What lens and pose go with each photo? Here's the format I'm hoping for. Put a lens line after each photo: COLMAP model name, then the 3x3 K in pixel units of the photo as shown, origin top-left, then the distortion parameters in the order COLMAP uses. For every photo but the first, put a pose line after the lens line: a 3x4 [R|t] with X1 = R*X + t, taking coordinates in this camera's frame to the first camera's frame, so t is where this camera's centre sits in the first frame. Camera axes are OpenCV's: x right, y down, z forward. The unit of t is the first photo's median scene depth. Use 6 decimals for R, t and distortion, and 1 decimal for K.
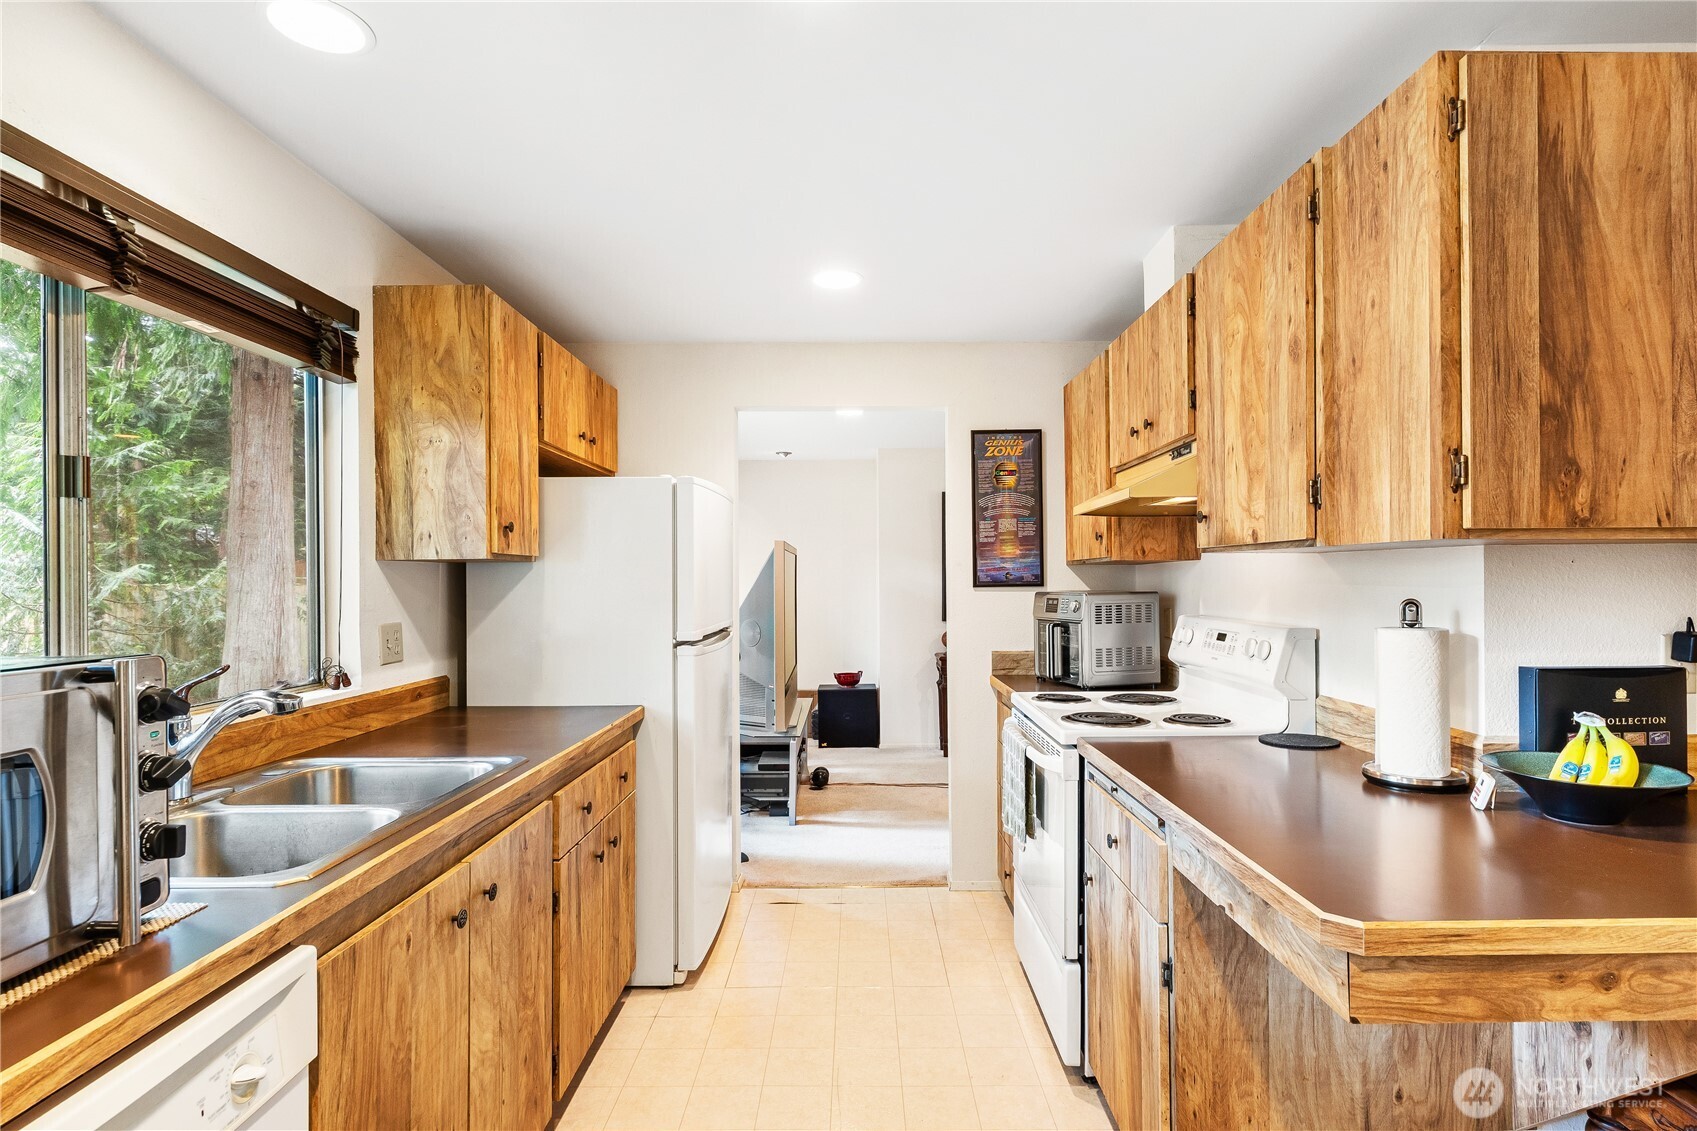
lens RADIAL K [[868.0, 0, 854.1], [0, 868.0, 584.3], [0, 0, 1]] dist [0.000378, 0.000022]
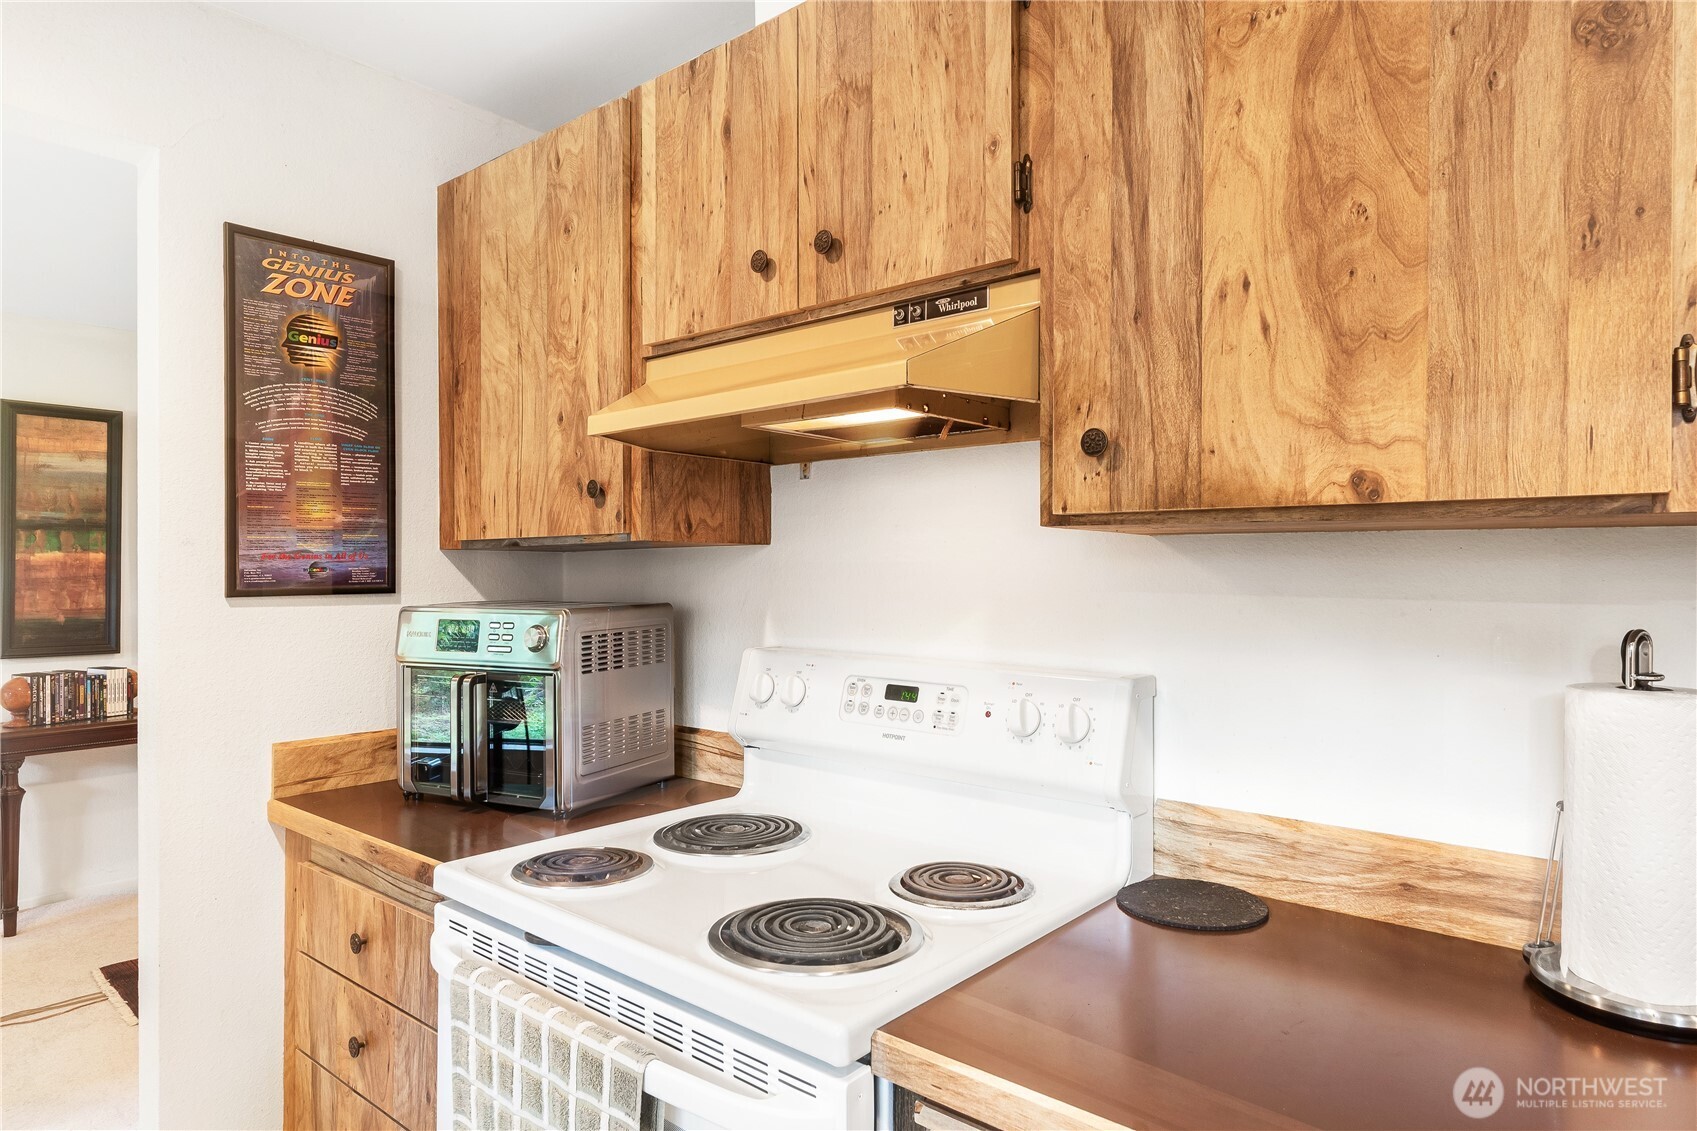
lens RADIAL K [[996.8, 0, 848.8], [0, 996.8, 572.6], [0, 0, 1]] dist [0.007204, 0.000532]
pose [[0.648212, 0.003145, 0.761453, -0.037269], [0.000470, 0.999990, -0.004530, -0.006249], [-0.761459, 0.003294, 0.648204, 0.460611]]
